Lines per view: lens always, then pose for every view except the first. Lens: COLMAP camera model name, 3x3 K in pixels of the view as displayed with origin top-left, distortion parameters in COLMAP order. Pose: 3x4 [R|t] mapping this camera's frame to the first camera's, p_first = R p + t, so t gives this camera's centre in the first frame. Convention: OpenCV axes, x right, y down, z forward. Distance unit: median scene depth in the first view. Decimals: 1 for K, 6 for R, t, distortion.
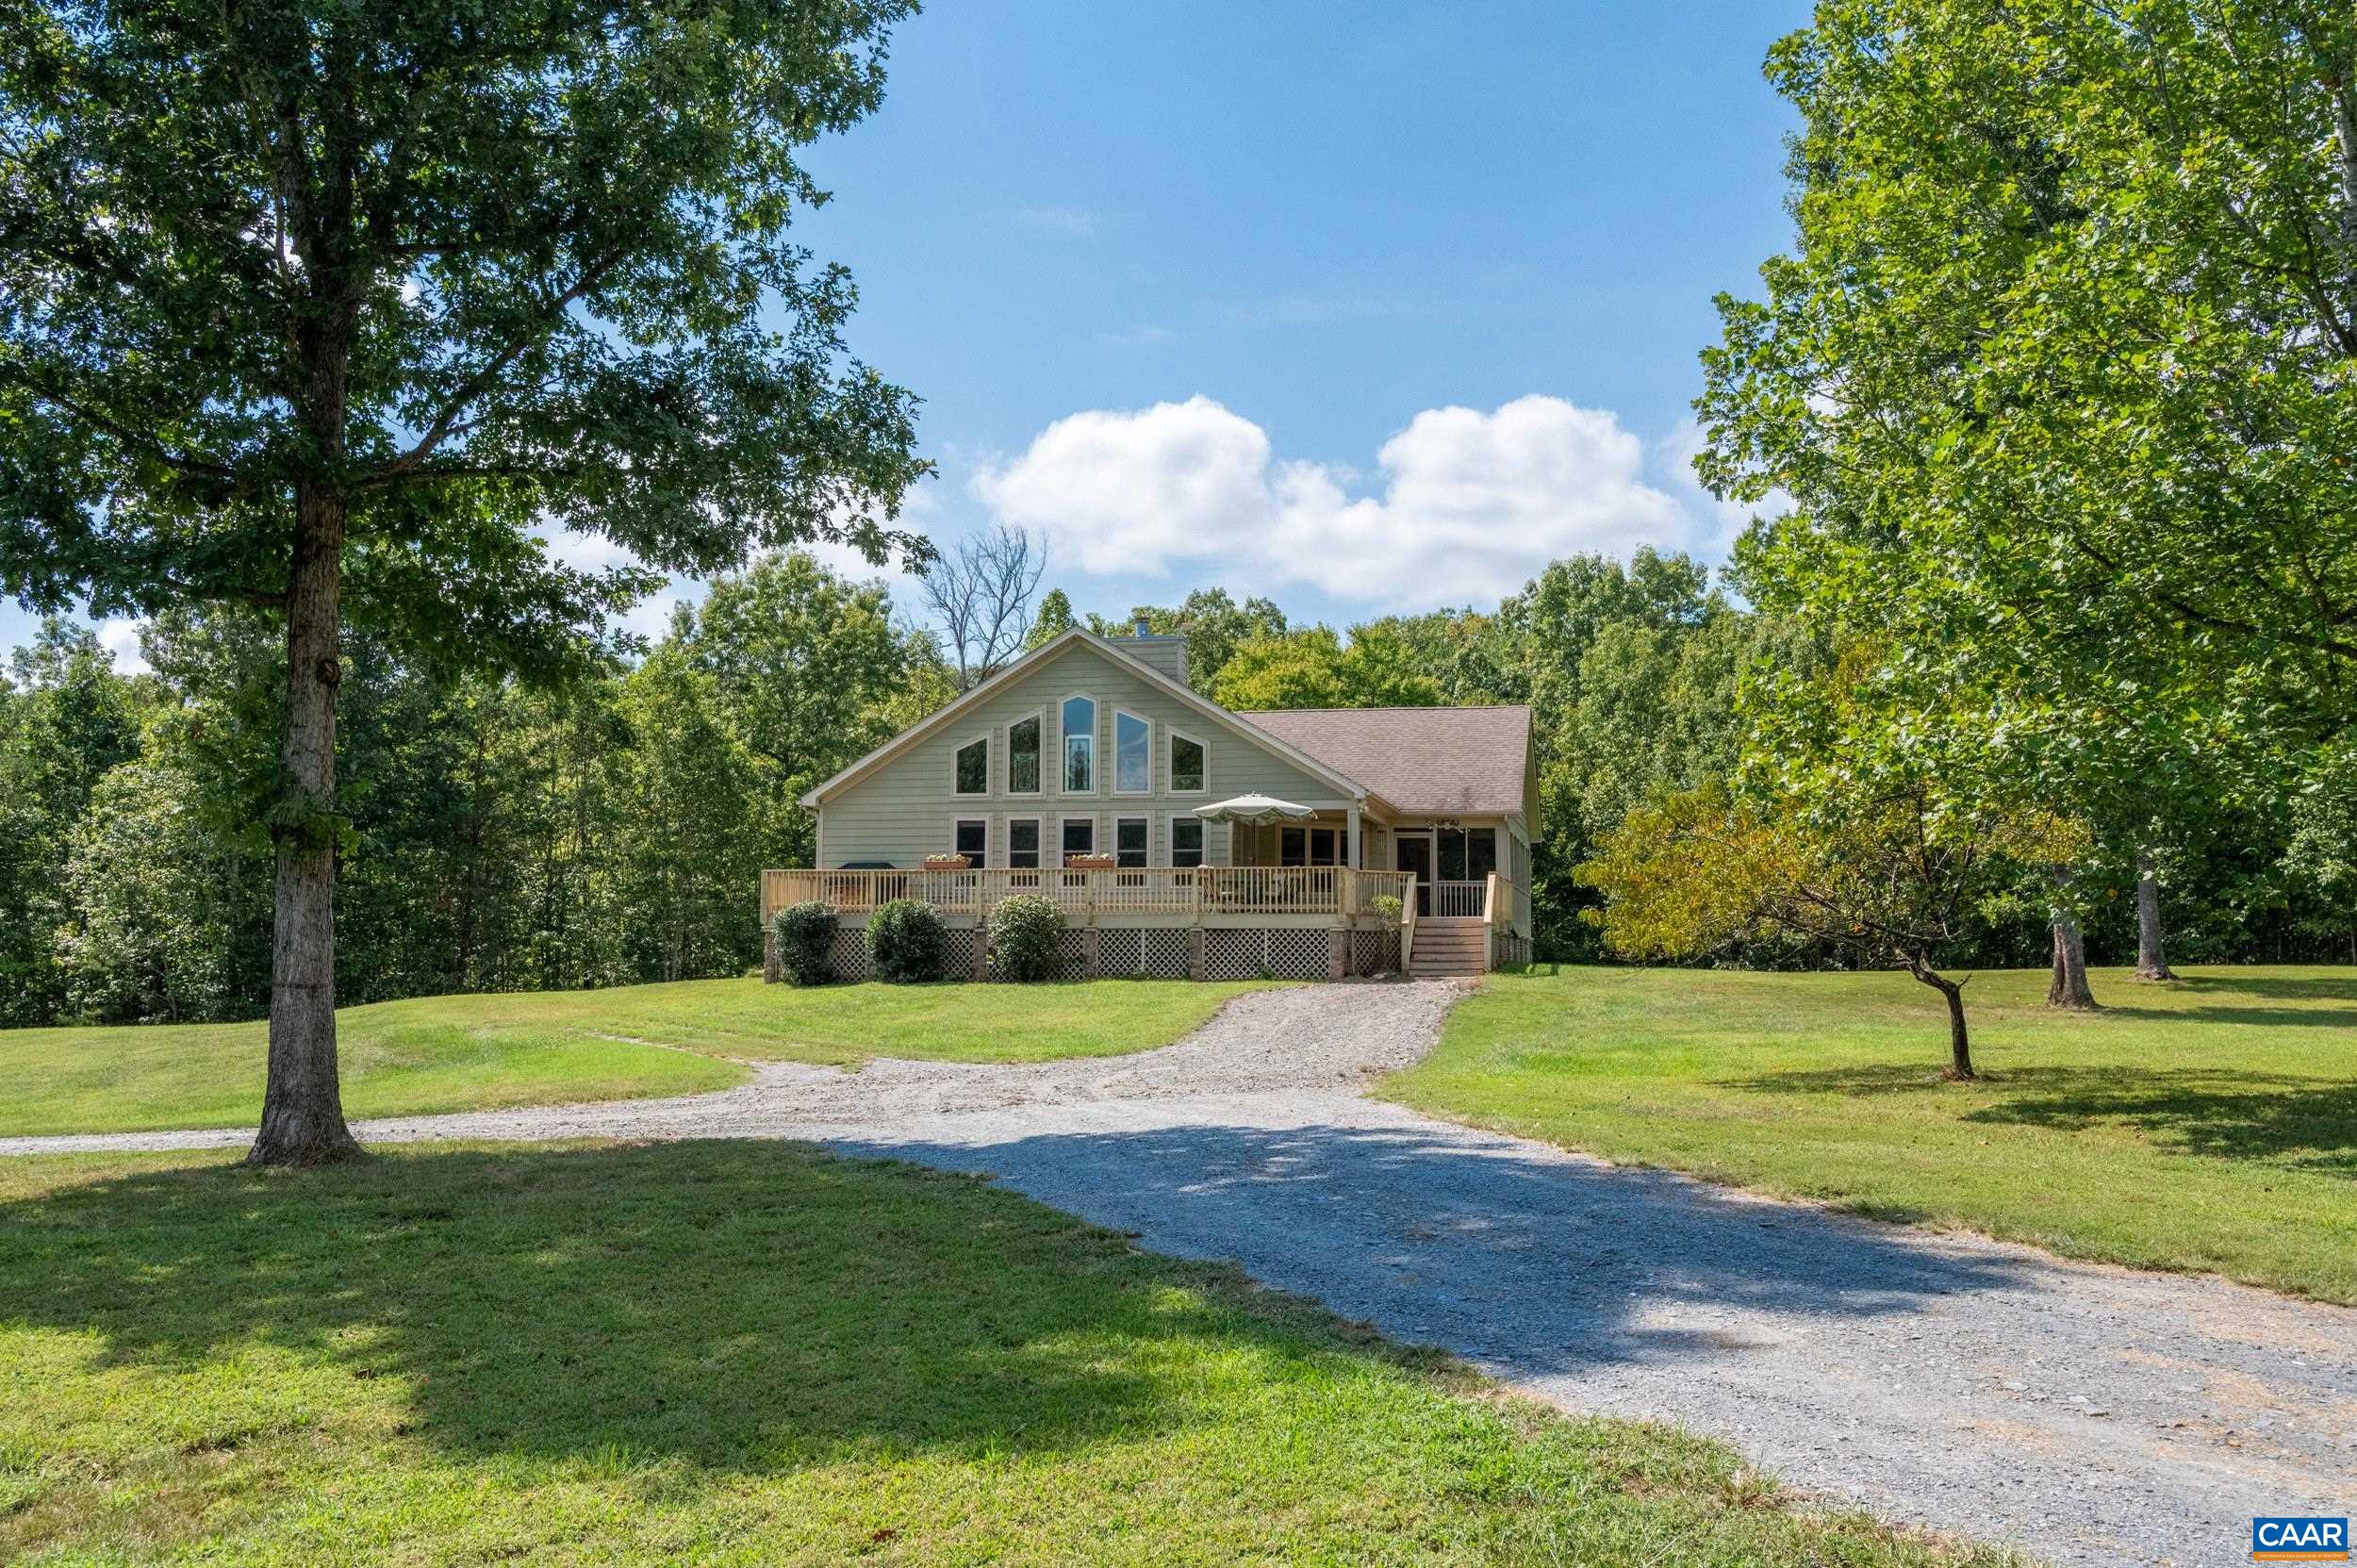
lens RADIAL K [[1992.4, 0, 1178.7], [0, 1992.4, 776.3], [0, 0, 1]] dist [-0.004419, -0.004620]
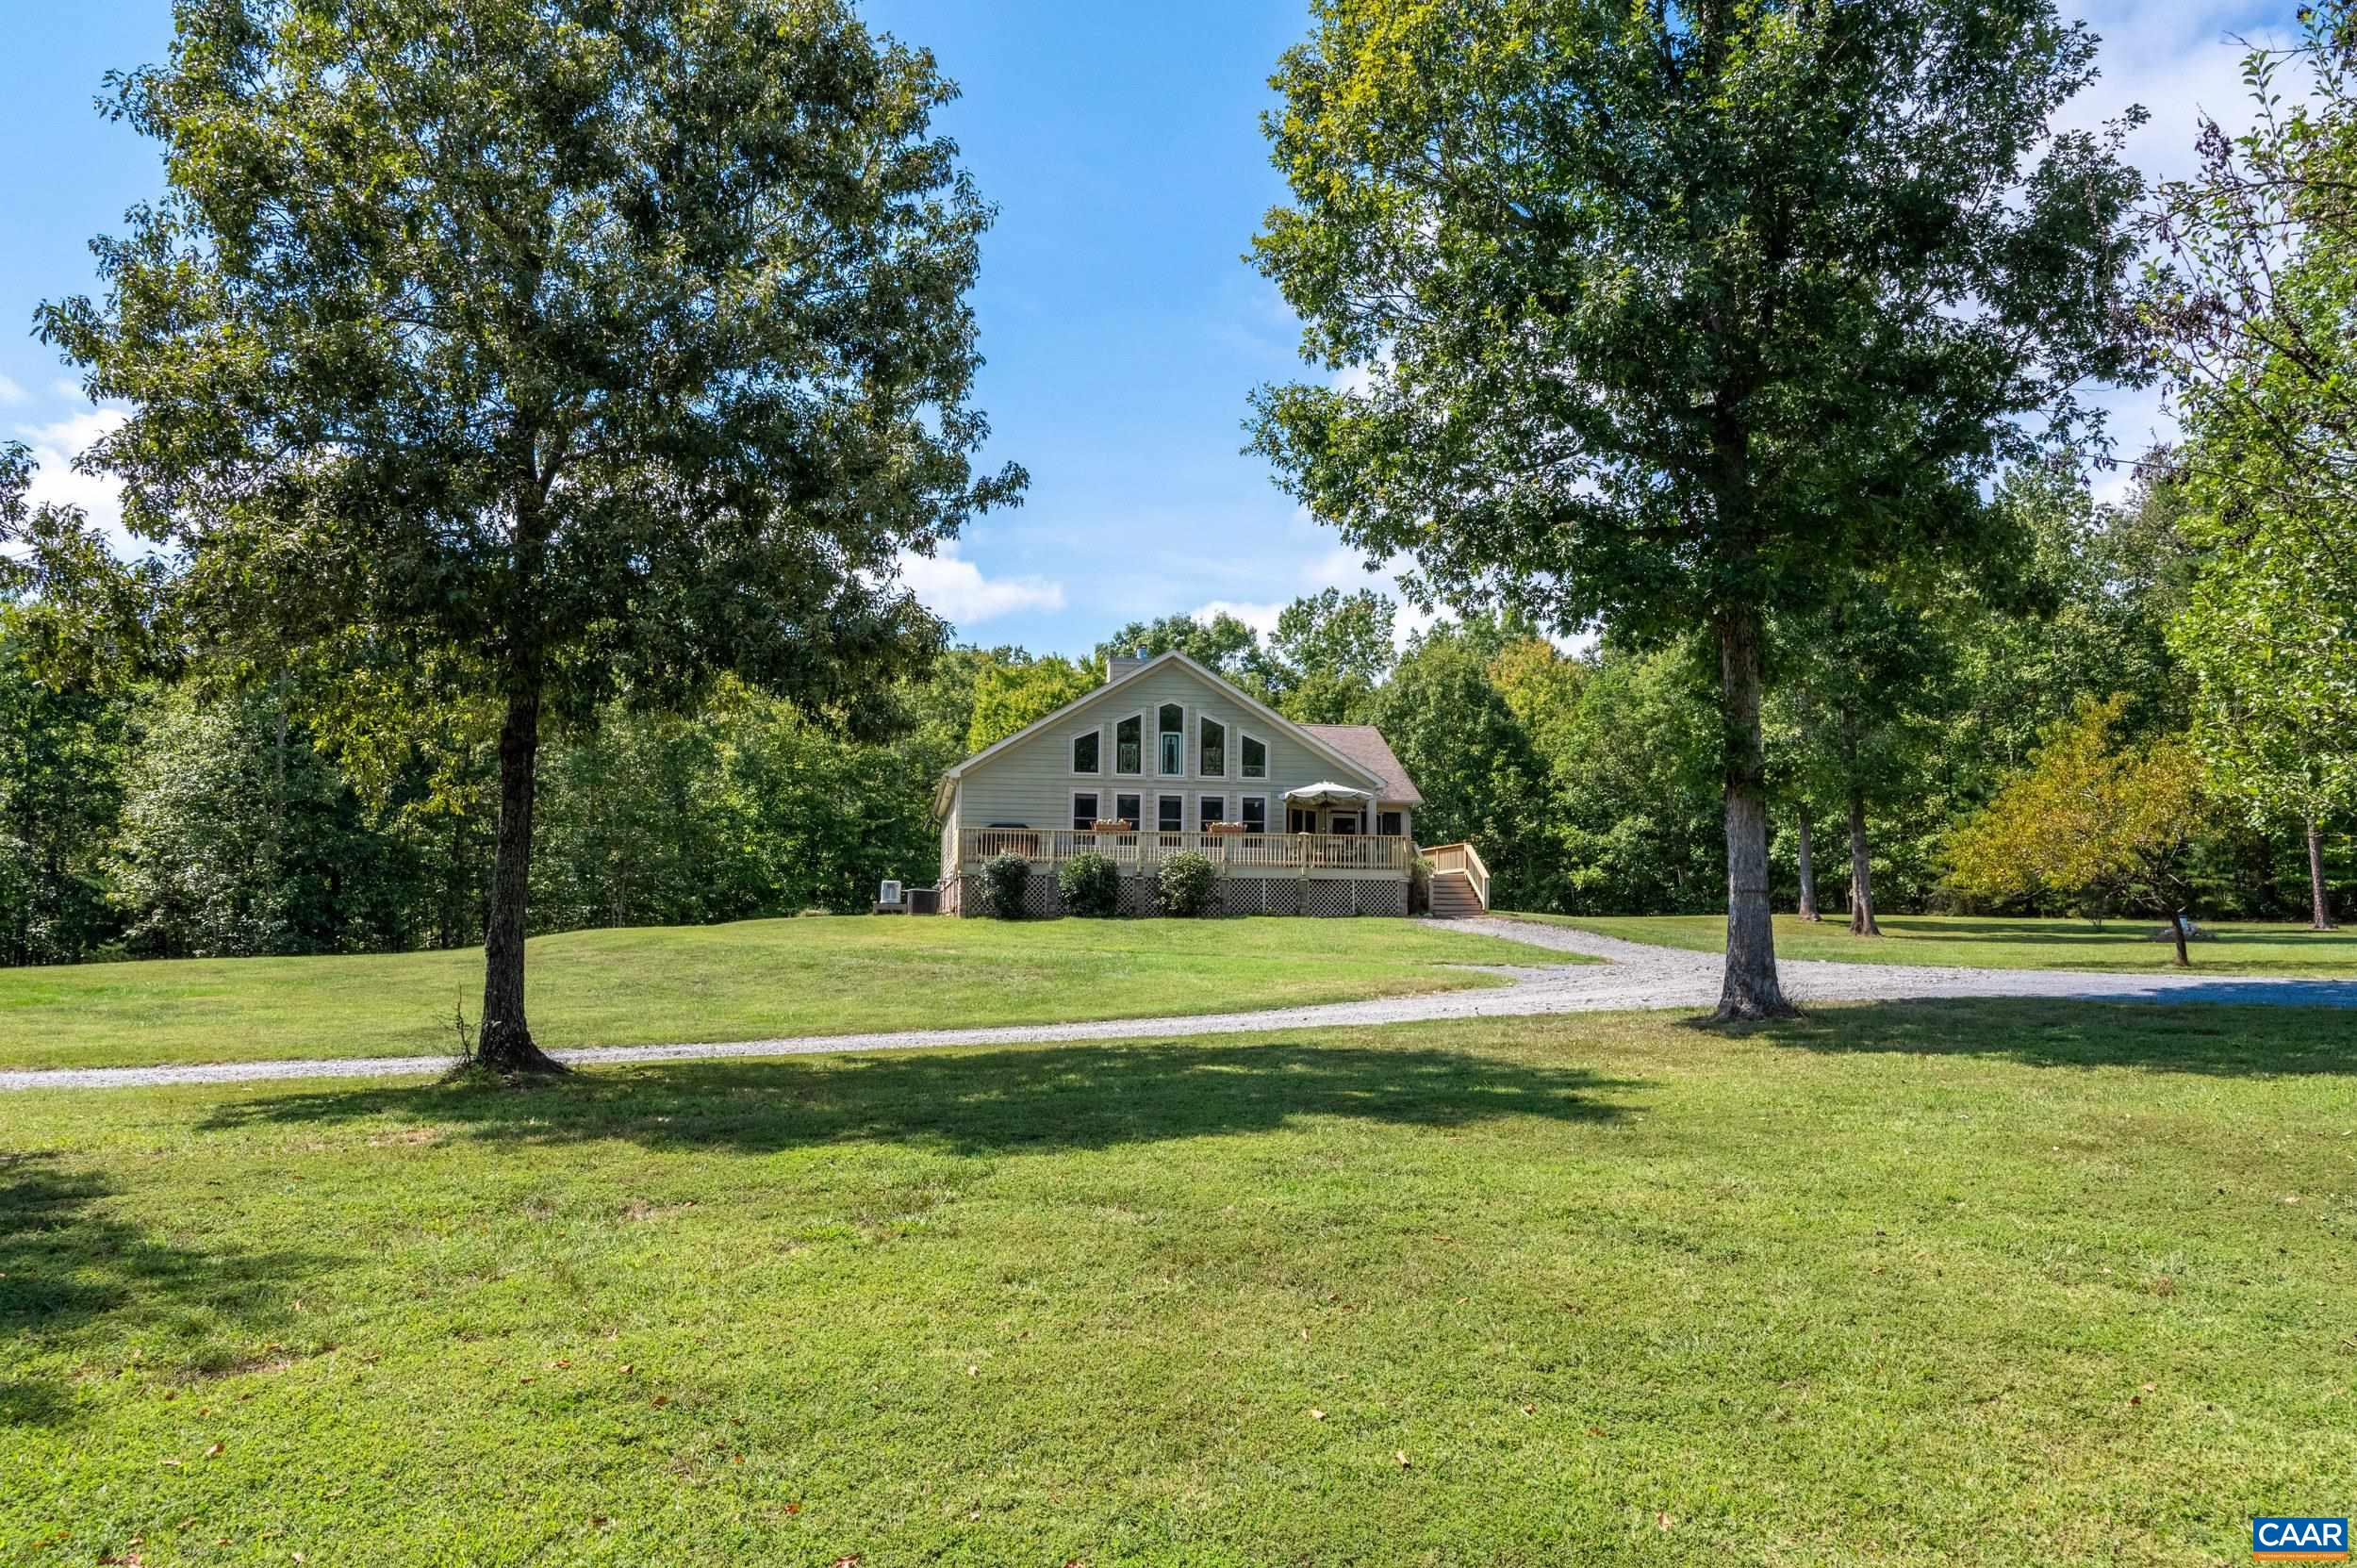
lens RADIAL K [[1543.1, 0, 1178.5], [0, 1543.1, 784.0], [0, 0, 1]] dist [-0.009658, 0.000317]
pose [[0.923310, 0.039074, 0.382062, -0.463944], [-0.040990, 0.999155, -0.003125, 0.017901], [-0.381861, -0.012775, 0.924131, 0.057713]]
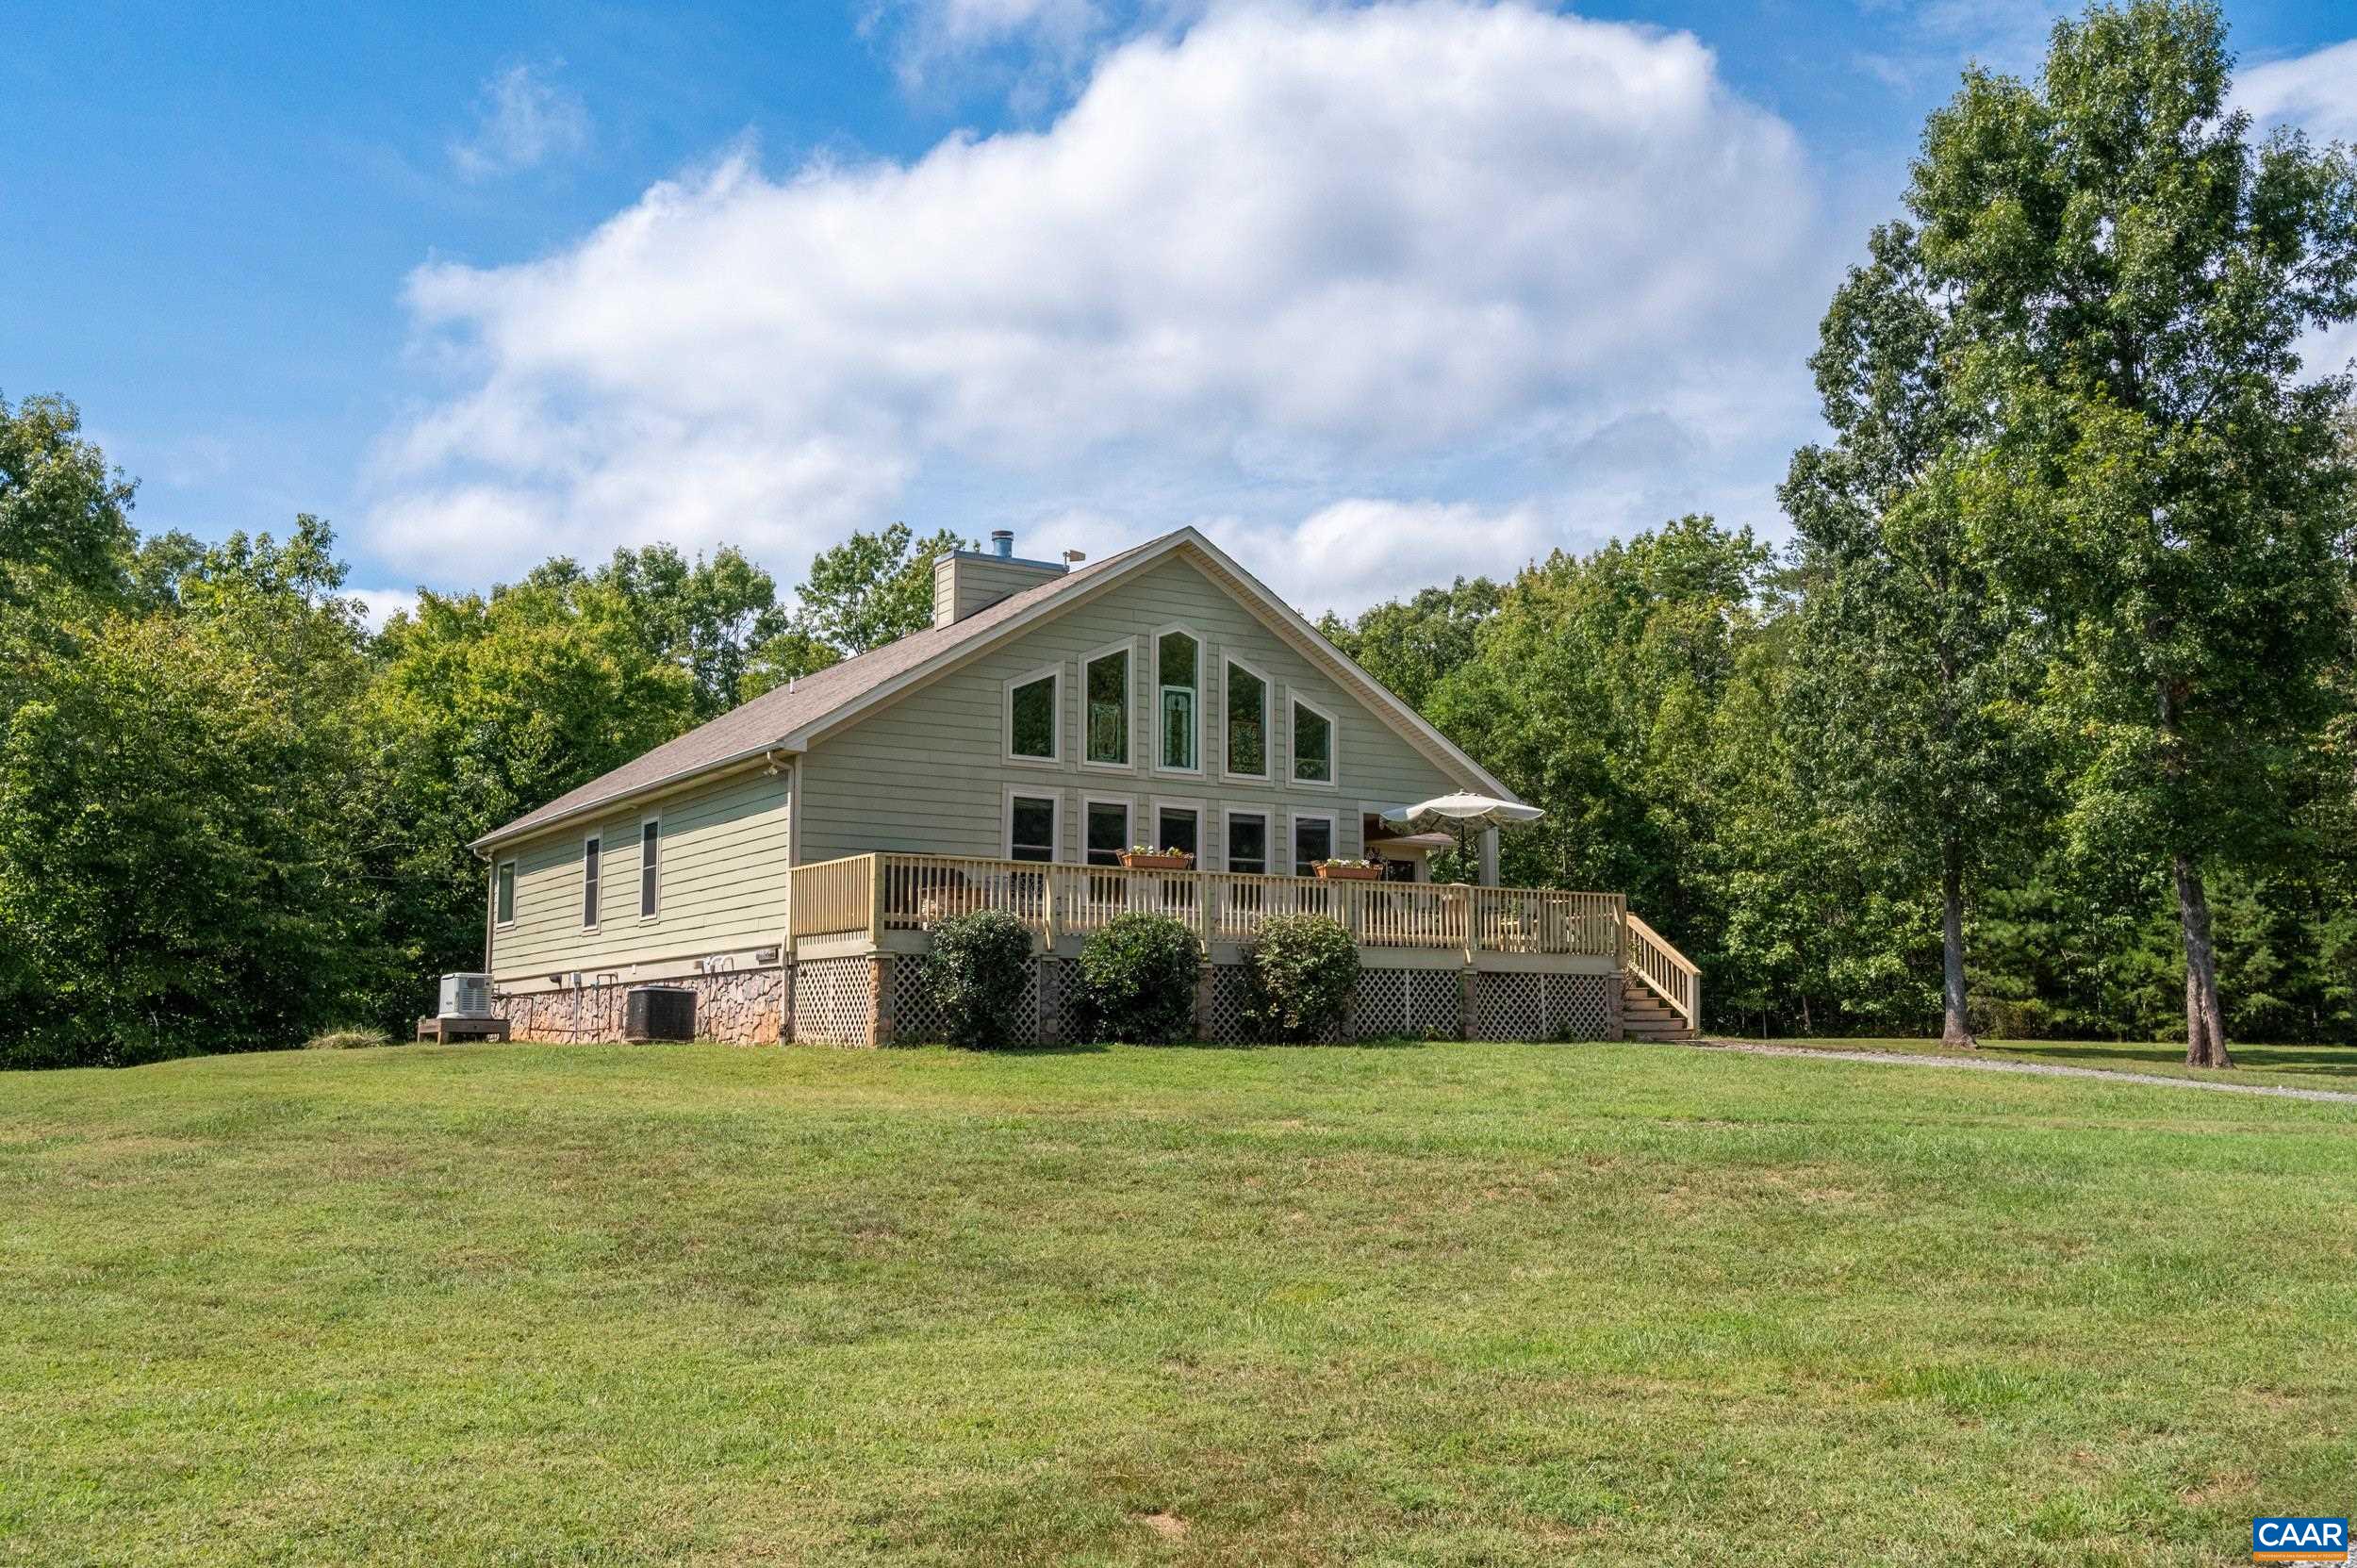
lens RADIAL K [[2150.7, 0, 1178.5], [0, 2150.7, 784.0], [0, 0, 1]] dist [0.002936, -0.000082]
pose [[0.715475, 0.087340, 0.693157, -0.597856], [-0.064718, 0.996174, -0.058719, 0.060031], [-0.695634, -0.002848, 0.718390, 0.500918]]
